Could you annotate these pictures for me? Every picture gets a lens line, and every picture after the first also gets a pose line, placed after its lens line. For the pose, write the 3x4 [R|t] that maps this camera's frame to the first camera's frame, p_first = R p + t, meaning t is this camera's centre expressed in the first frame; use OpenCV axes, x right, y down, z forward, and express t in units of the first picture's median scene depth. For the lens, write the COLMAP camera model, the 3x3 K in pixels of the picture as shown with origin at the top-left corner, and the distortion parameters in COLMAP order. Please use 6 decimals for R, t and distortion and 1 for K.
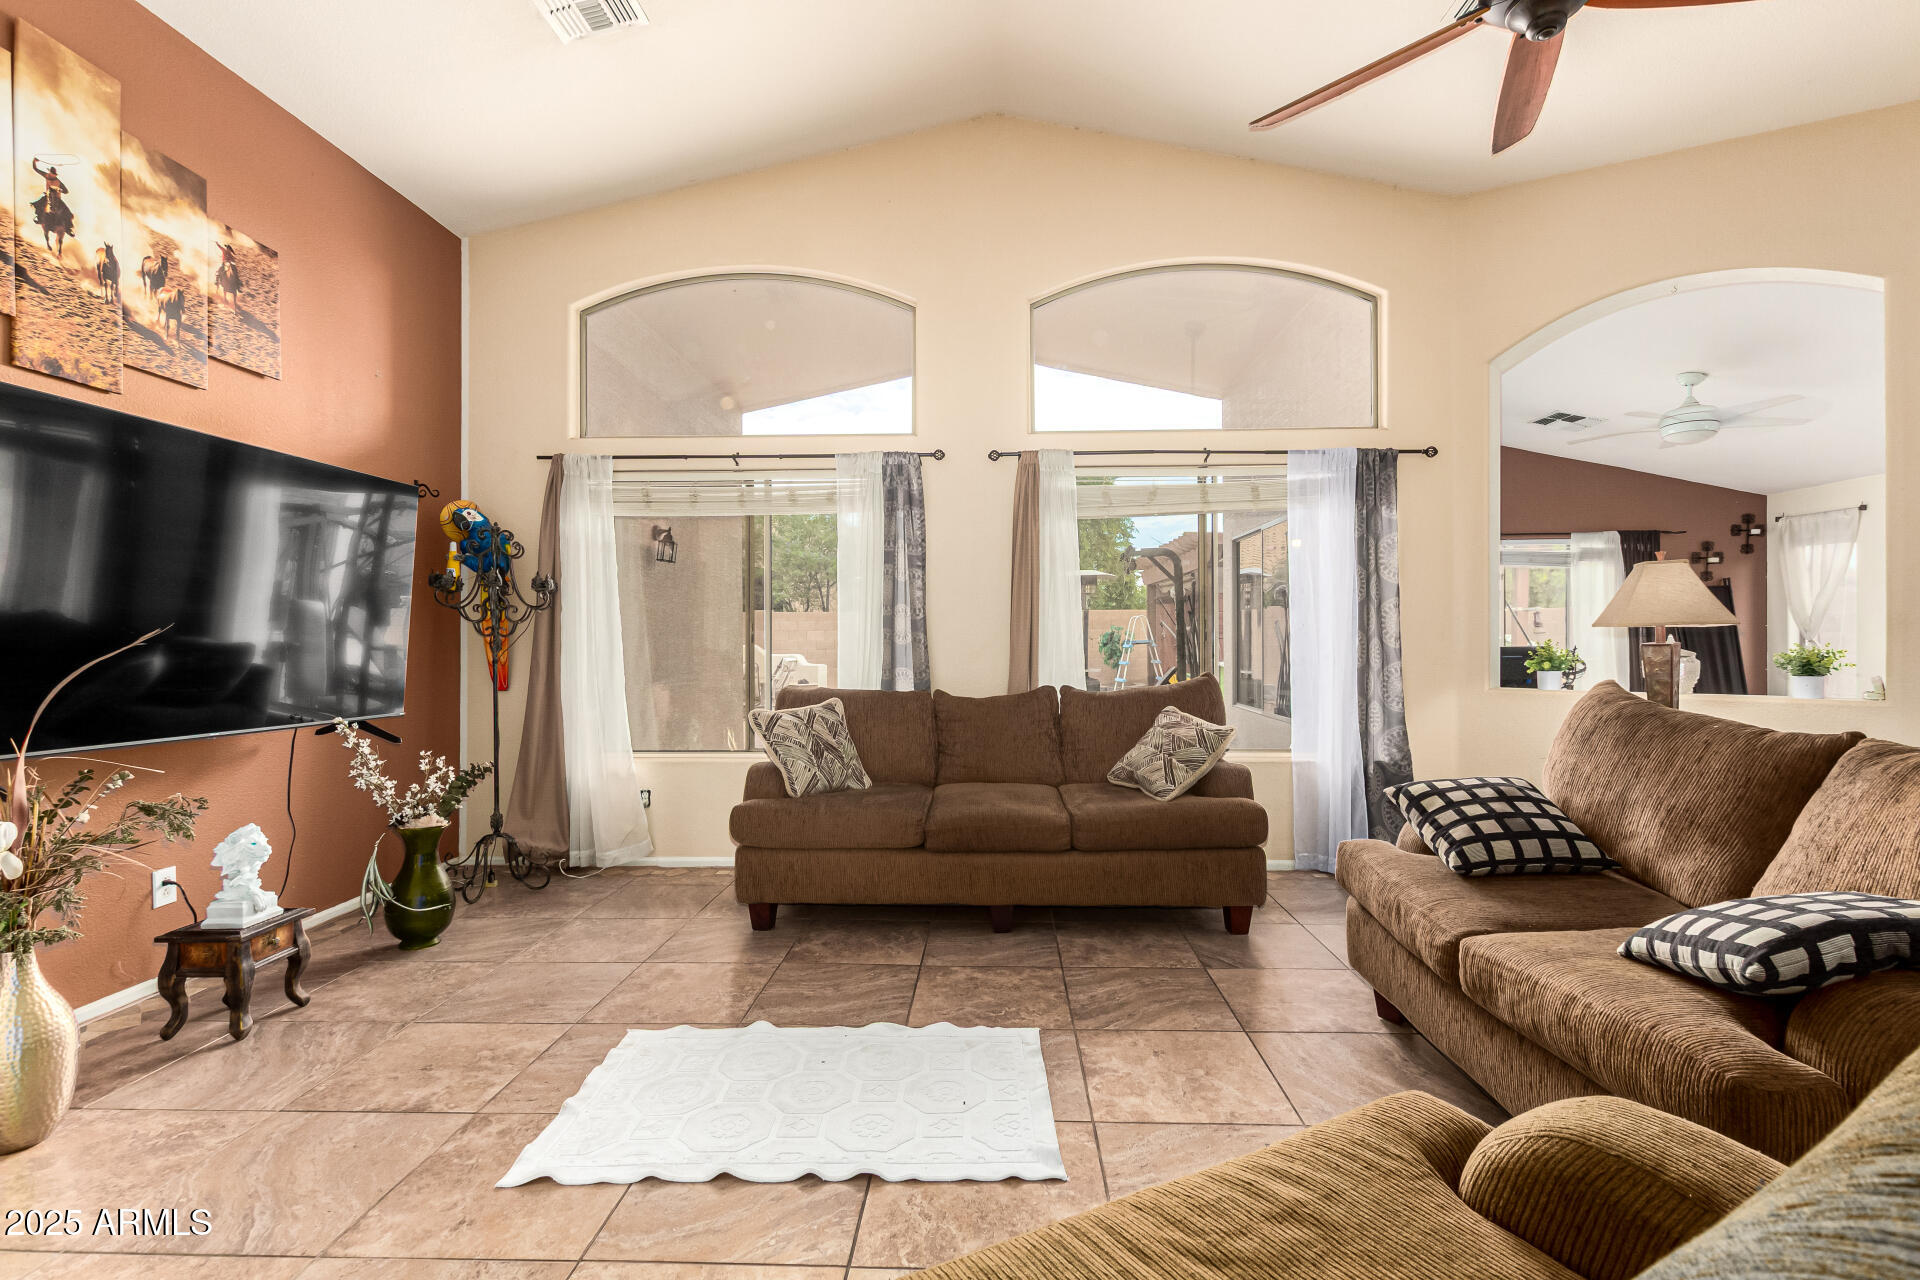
lens RADIAL K [[872.9, 0, 968.1], [0, 872.9, 640.2], [0, 0, 1]] dist [0.007677, -0.003951]
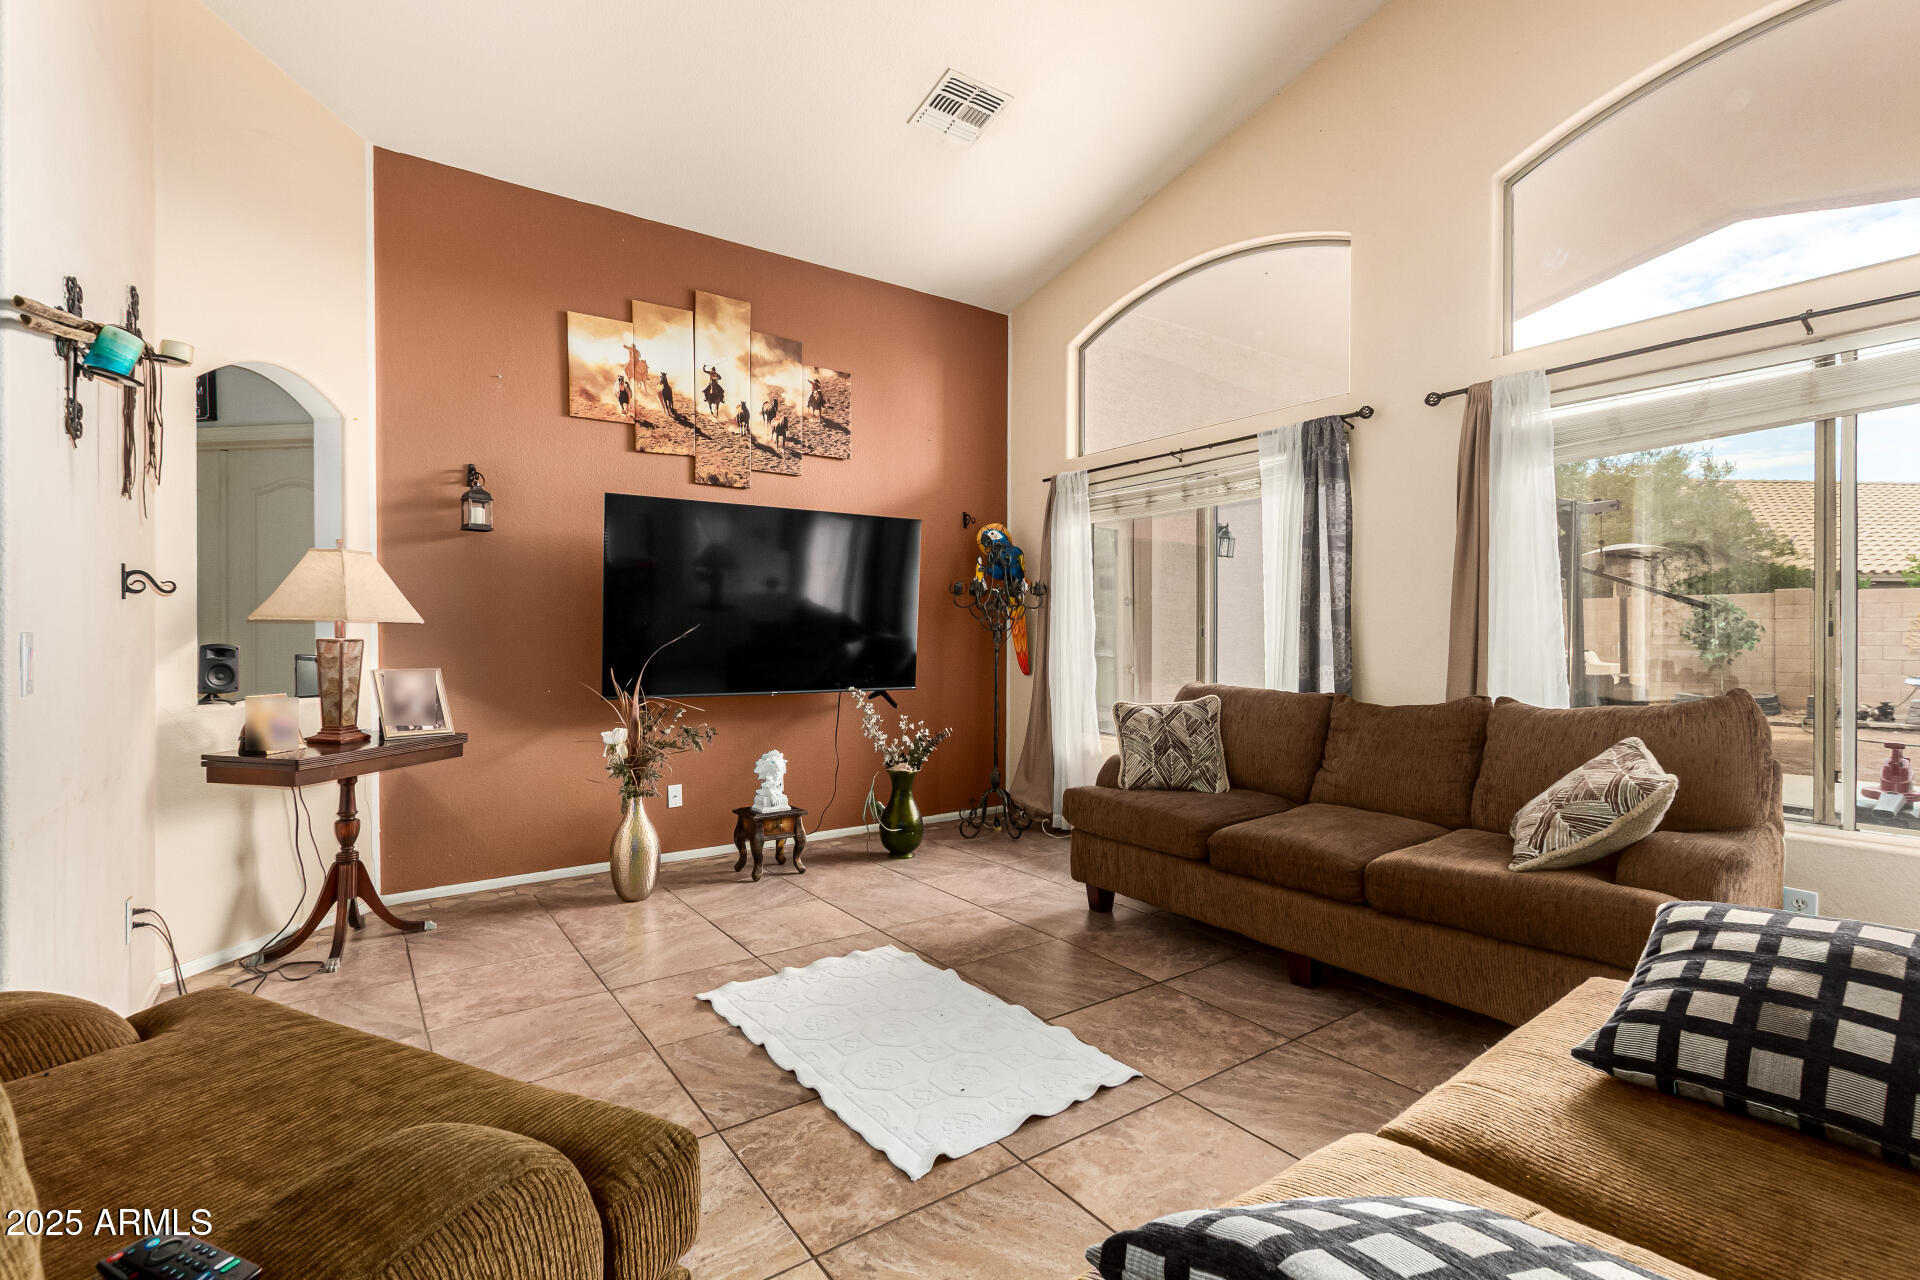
lens RADIAL K [[872.9, 0, 968.1], [0, 872.9, 637.6], [0, 0, 1]] dist [0.007677, -0.003951]
pose [[0.613854, 0.004956, -0.789404, 0.568108], [-0.001296, 0.999985, 0.005271, -0.001710], [0.789418, -0.002213, 0.613851, 0.270888]]
